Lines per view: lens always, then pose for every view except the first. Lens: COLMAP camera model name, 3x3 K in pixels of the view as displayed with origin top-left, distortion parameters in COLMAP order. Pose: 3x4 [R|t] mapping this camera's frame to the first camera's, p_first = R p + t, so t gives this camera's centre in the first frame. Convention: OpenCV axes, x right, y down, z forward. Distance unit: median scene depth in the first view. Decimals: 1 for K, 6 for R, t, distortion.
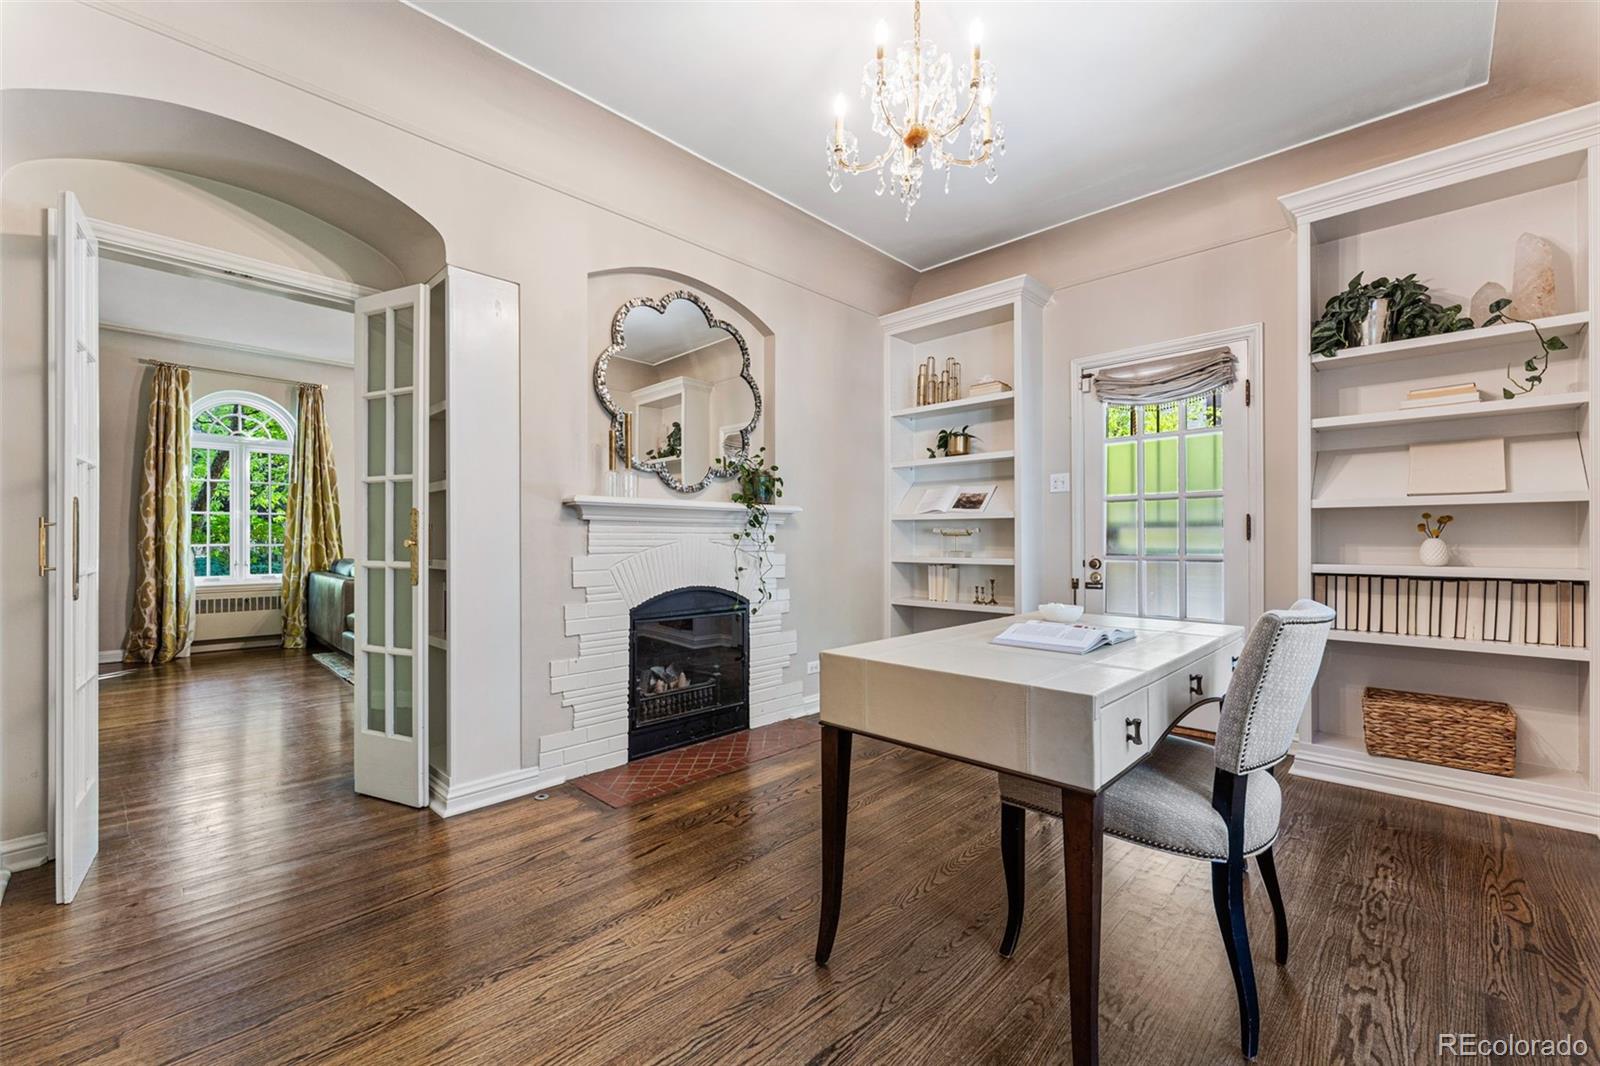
lens RADIAL K [[654.7, 0, 798.1], [0, 654.7, 529.2], [0, 0, 1]] dist [-0.002188, -0.000271]
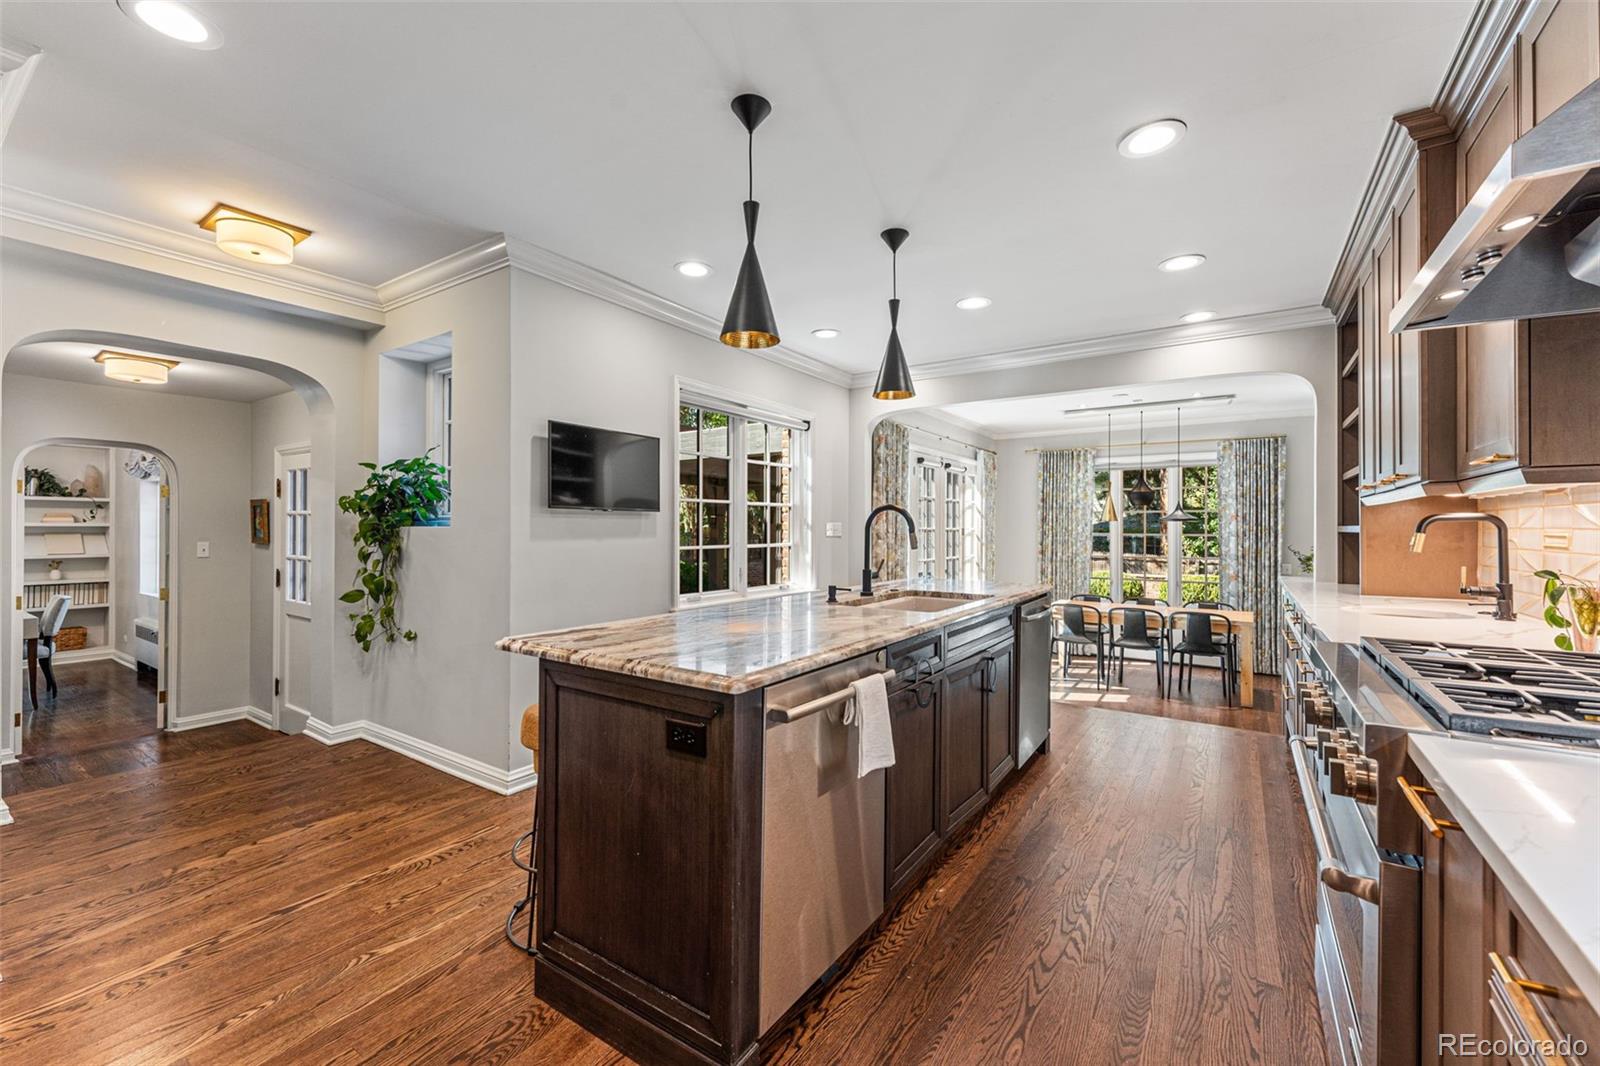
lens RADIAL K [[654.7, 0, 798.1], [0, 654.7, 529.2], [0, 0, 1]] dist [-0.002188, -0.000271]
pose [[-0.181258, 0.003362, 0.983430, -2.353275], [-0.013532, 0.999891, -0.005913, -0.190572], [-0.983343, -0.014379, -0.181192, -1.609435]]
